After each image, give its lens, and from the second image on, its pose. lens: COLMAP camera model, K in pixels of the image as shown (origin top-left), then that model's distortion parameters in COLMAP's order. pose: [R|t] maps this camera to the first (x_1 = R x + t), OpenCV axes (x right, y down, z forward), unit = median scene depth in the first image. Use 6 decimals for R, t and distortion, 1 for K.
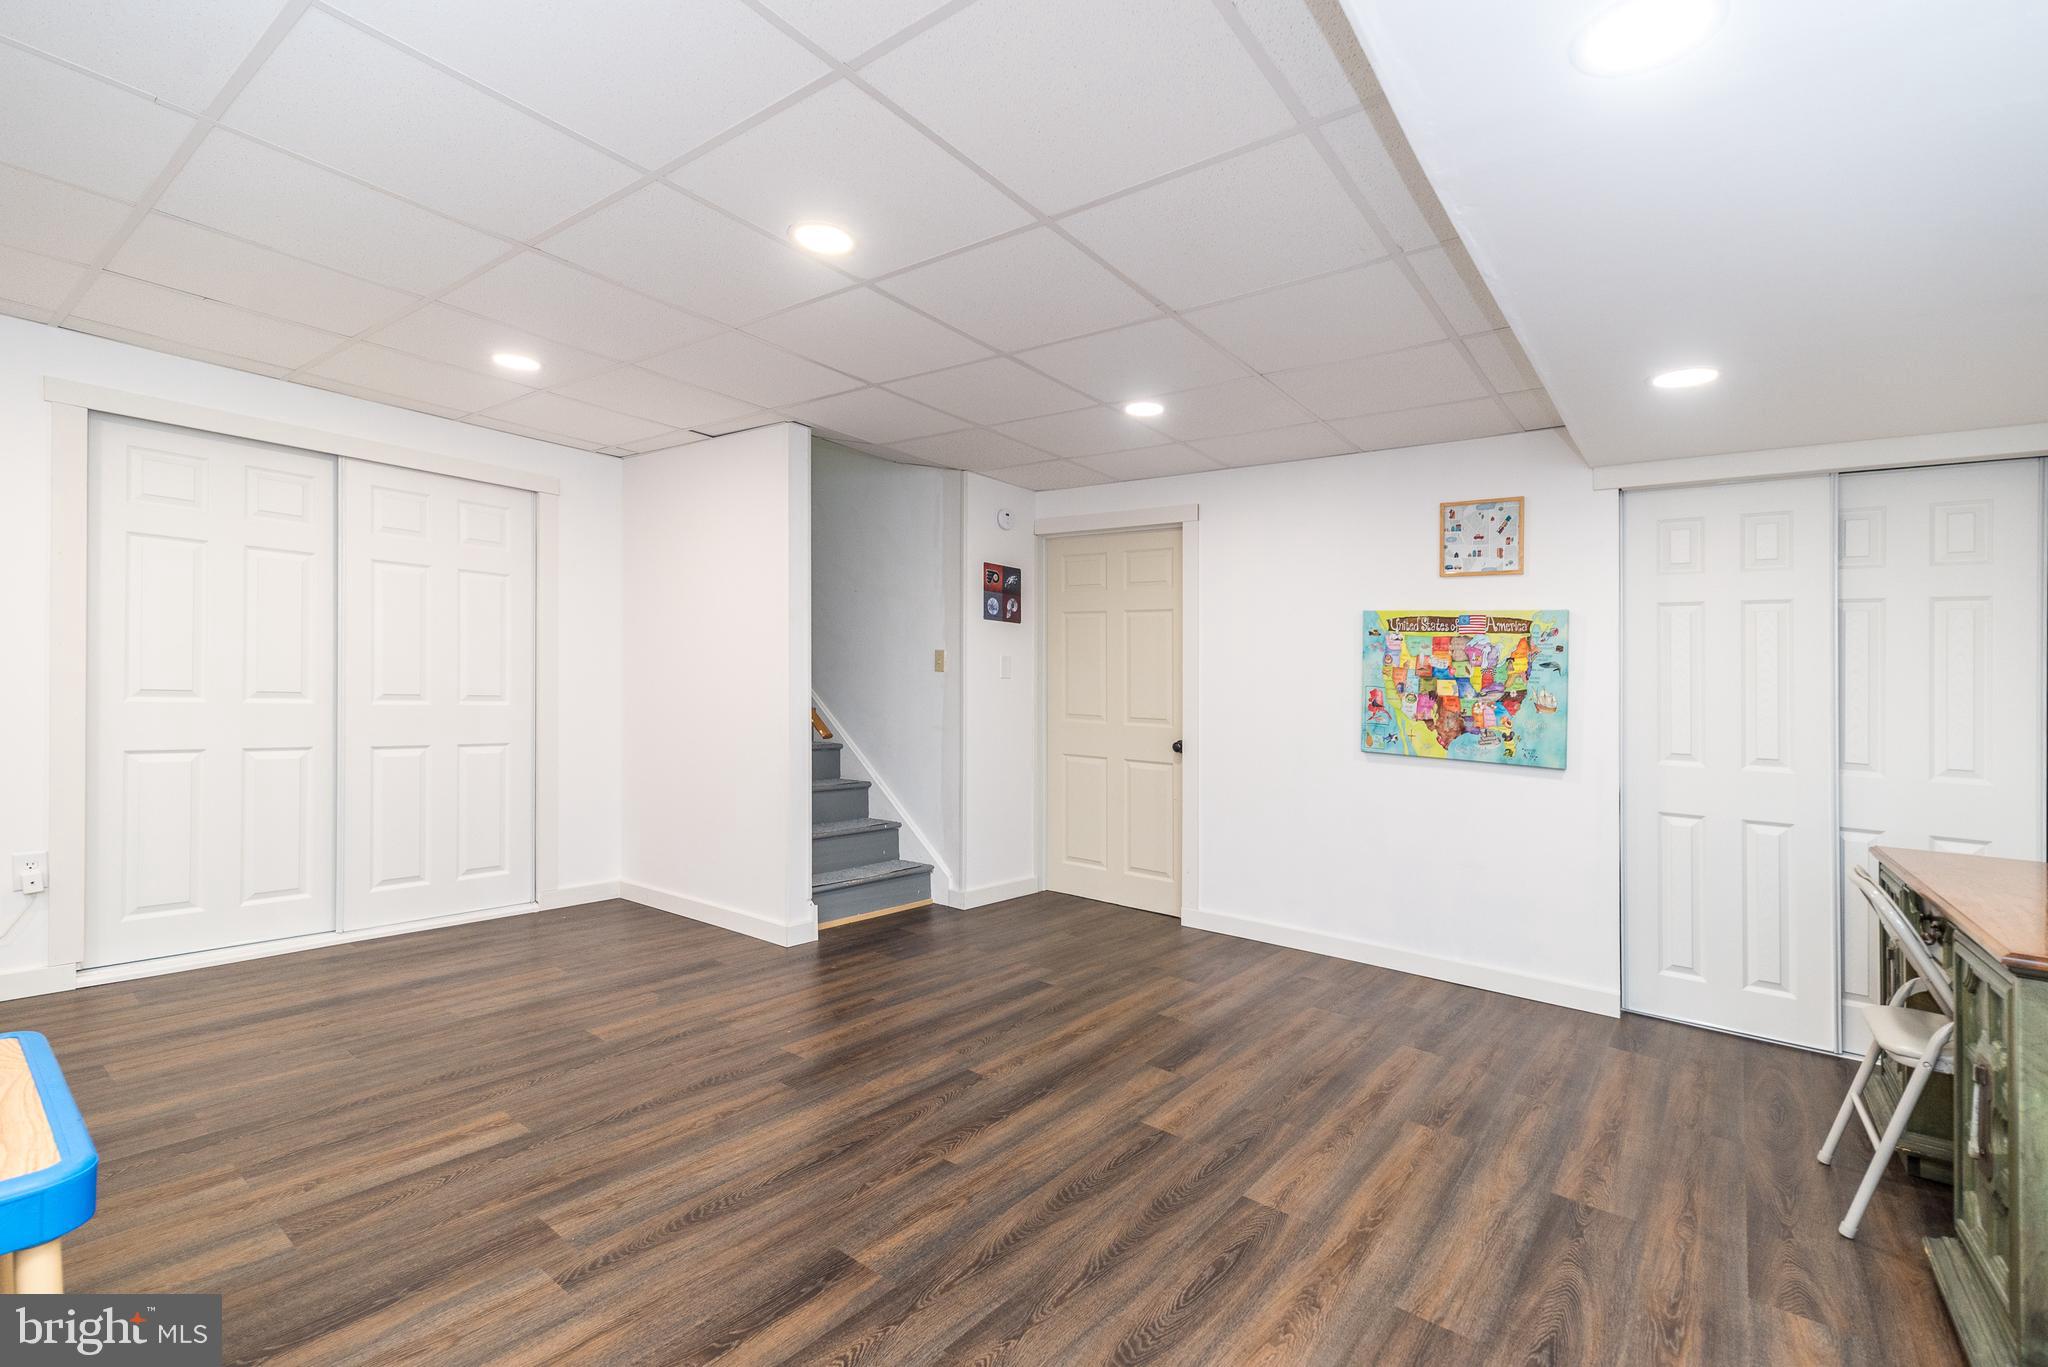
lens RADIAL K [[898.6, 0, 1022.2], [0, 898.6, 702.3], [0, 0, 1]] dist [0.004552, 0.000243]
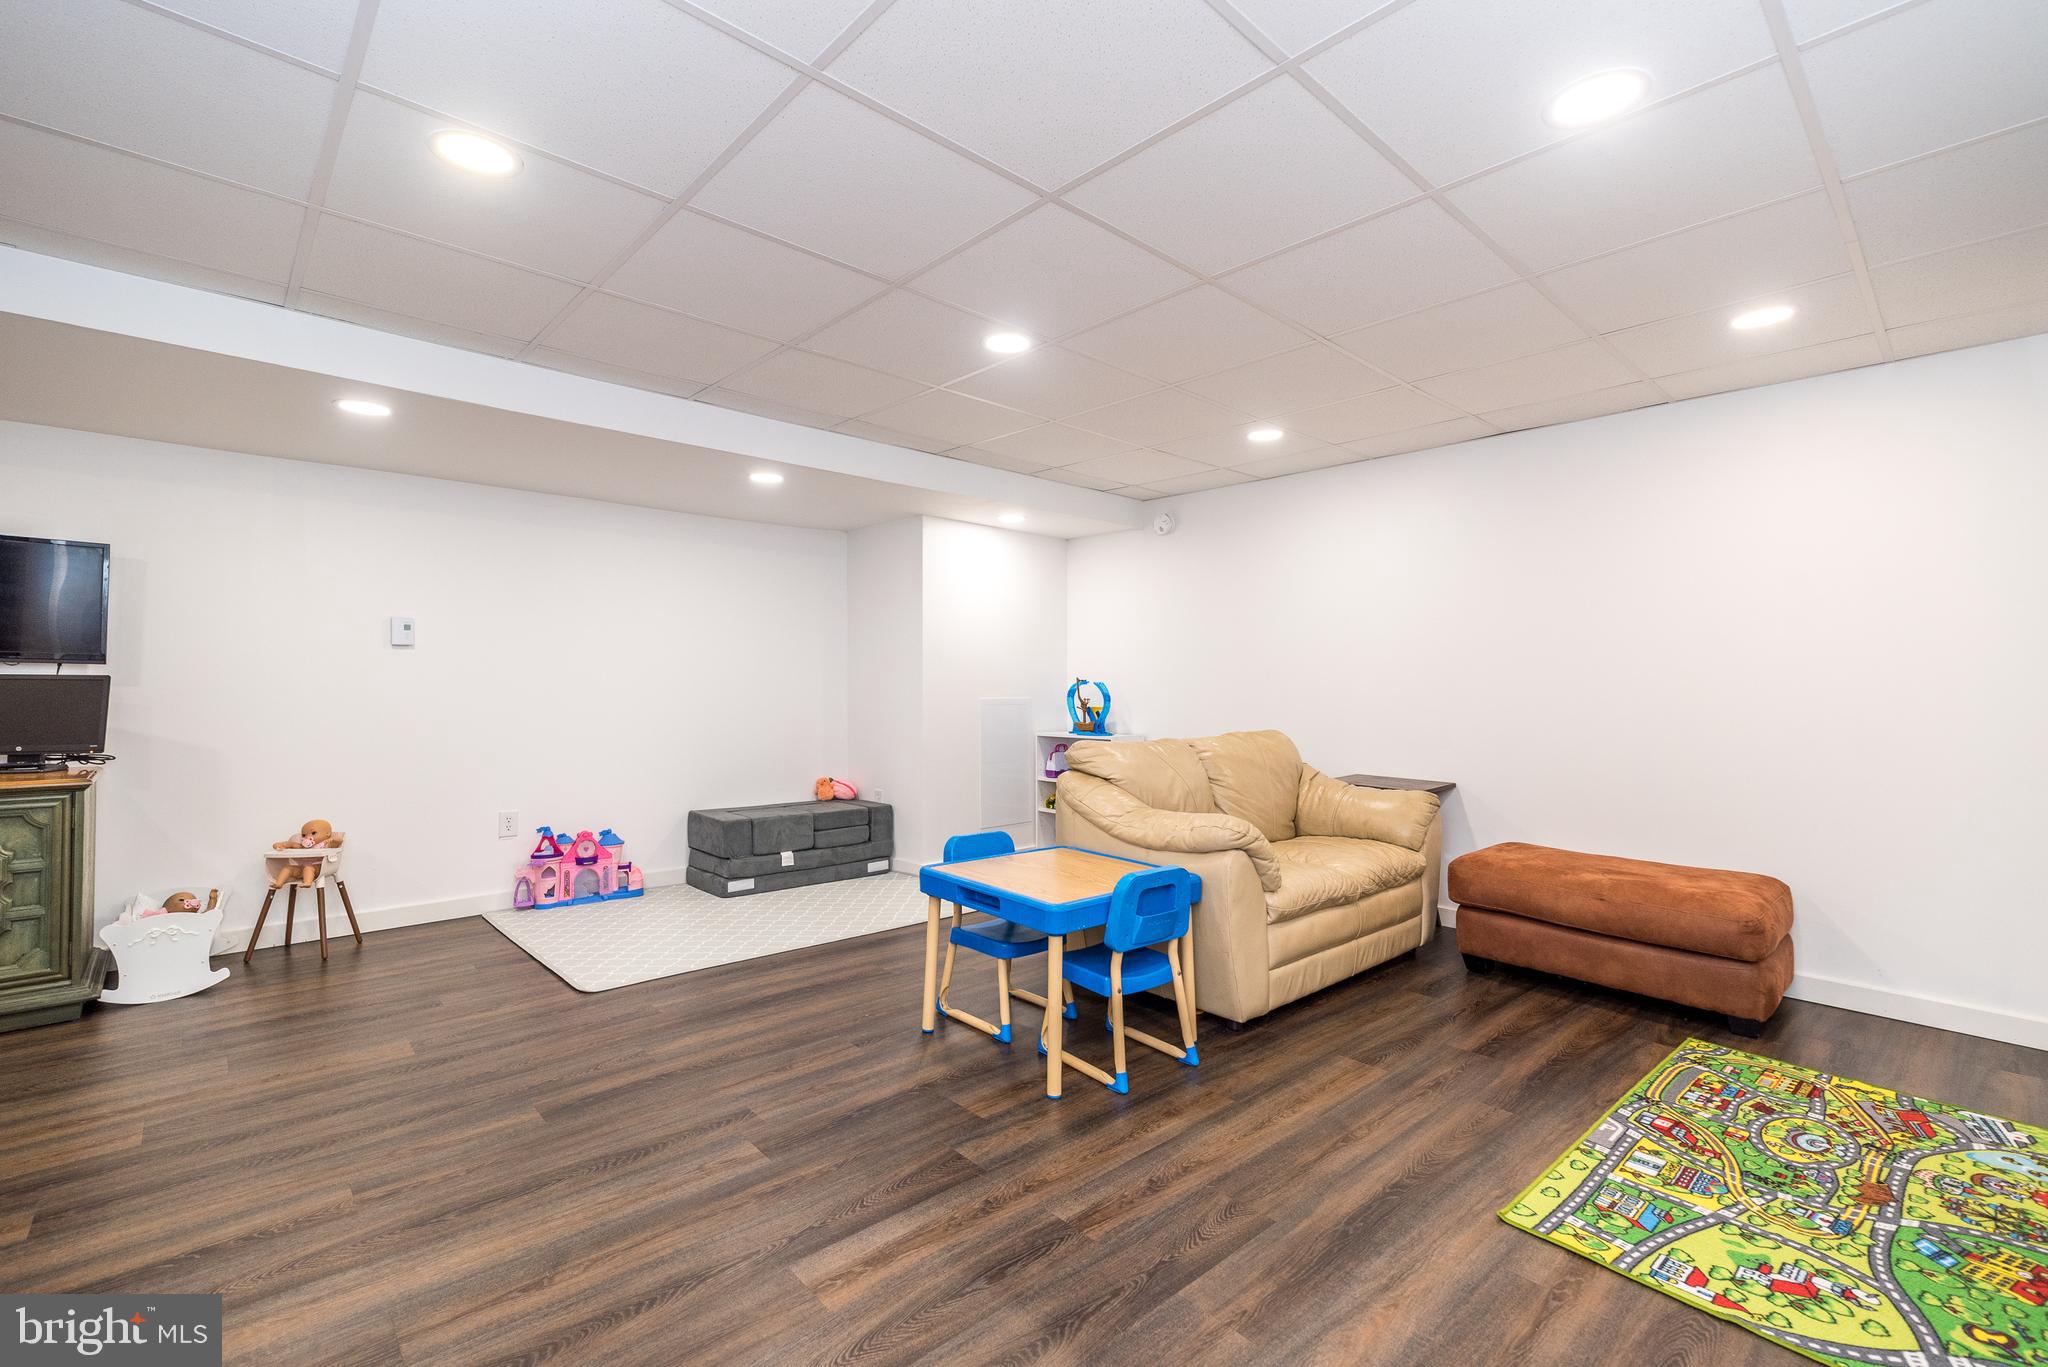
lens RADIAL K [[890.2, 0, 1024.3], [0, 890.2, 663.6], [0, 0, 1]] dist [0.005655, 0.000452]
pose [[-0.983903, -0.042647, 0.173540, -0.581577], [-0.042689, 0.999082, 0.003493, -0.035161], [-0.173529, -0.003972, -0.984821, 1.170745]]
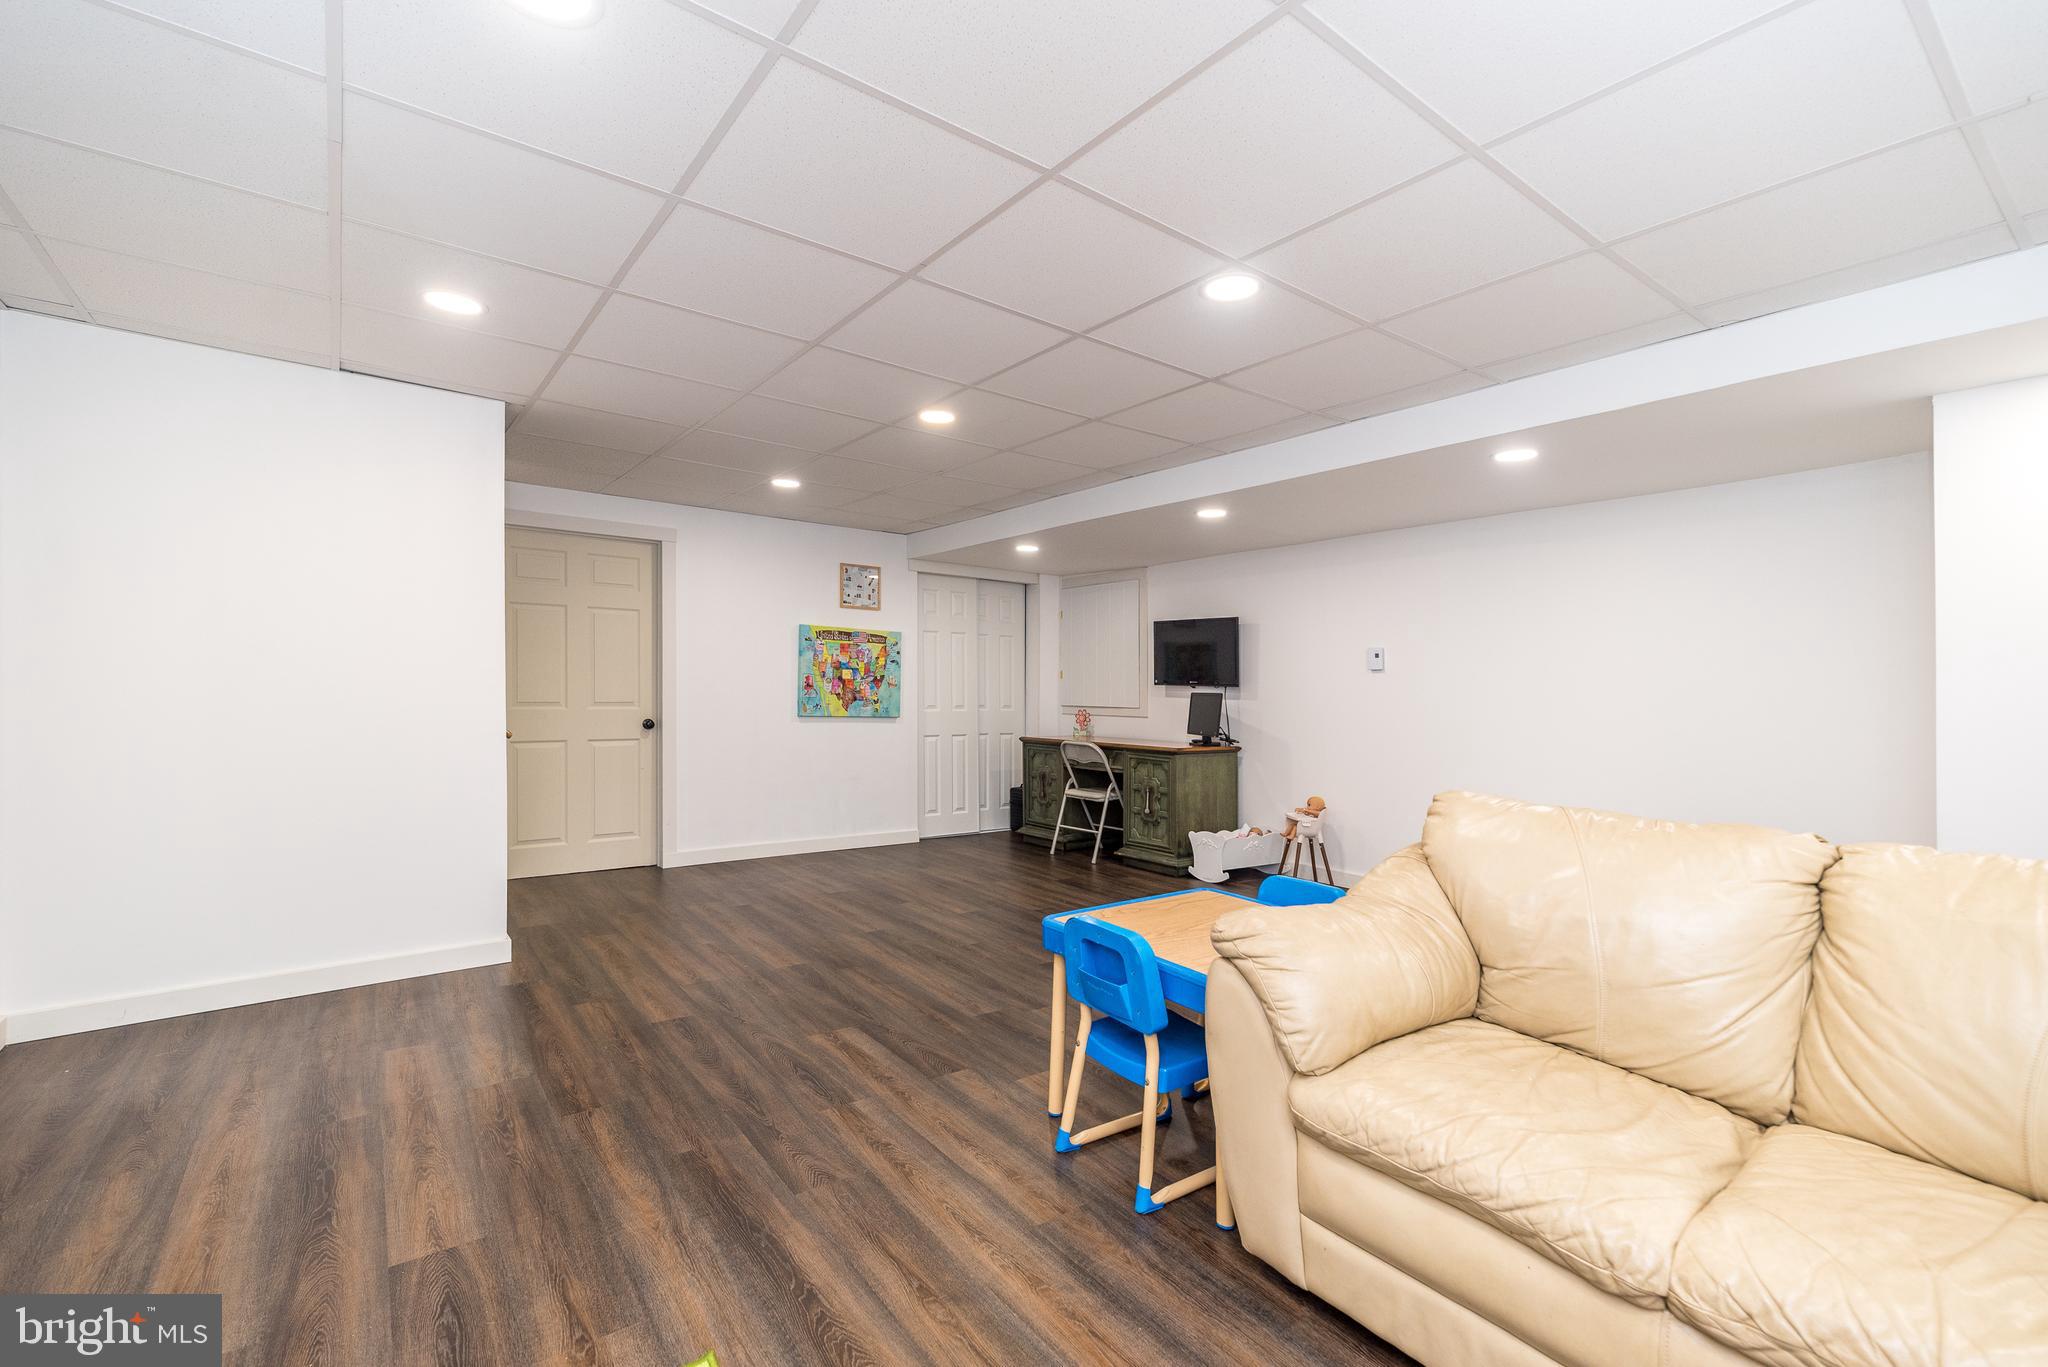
lens RADIAL K [[892.3, 0, 1024.0], [0, 892.3, 683.5], [0, 0, 1]] dist [-0.000387, -0.000175]
pose [[0.263558, -0.026103, 0.964290, -1.181200], [0.010988, 0.999650, 0.024057, -0.039777], [-0.964581, 0.004255, 0.263753, 0.276749]]
